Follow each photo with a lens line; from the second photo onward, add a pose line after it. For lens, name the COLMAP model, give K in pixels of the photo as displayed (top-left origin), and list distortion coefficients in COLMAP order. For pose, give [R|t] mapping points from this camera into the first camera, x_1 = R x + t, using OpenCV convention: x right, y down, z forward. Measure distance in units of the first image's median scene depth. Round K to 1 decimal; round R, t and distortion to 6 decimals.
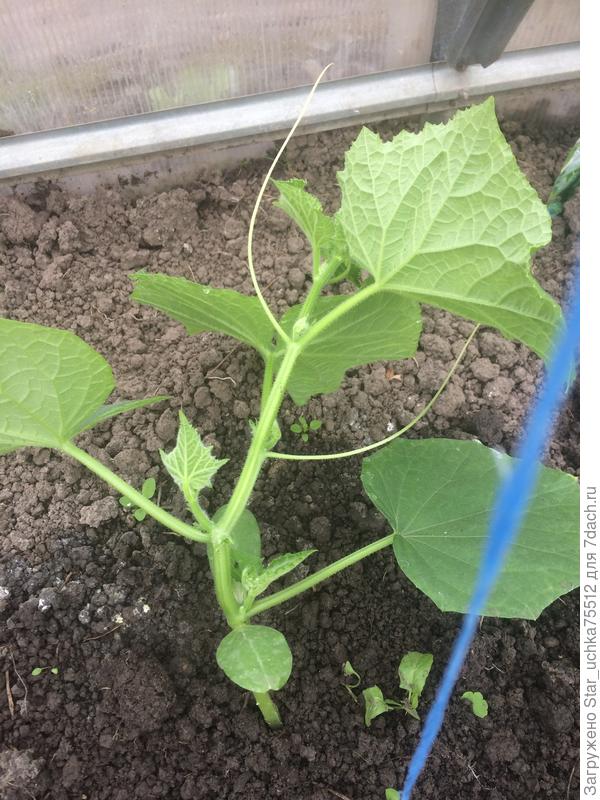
lens RADIAL K [[675.9, 0, 302.6], [0, 675.9, 401.0], [0, 0, 1]] dist [0.083773, -0.115590]
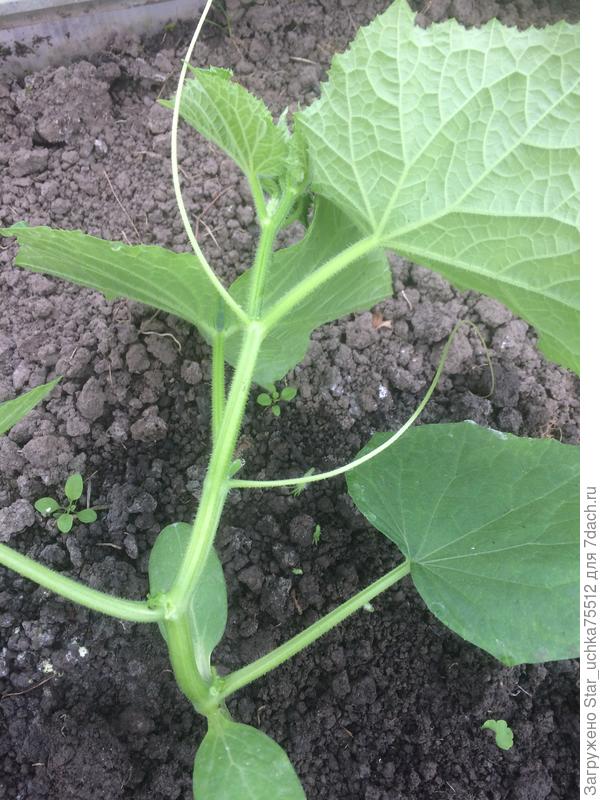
lens RADIAL K [[675.9, 0, 302.6], [0, 675.9, 401.0], [0, 0, 1]] dist [0.083773, -0.115590]
pose [[0.993380, -0.039716, 0.107790, -0.047642], [0.021337, 0.985797, 0.166583, -0.081935], [-0.112875, -0.163180, 0.980118, 0.224374]]
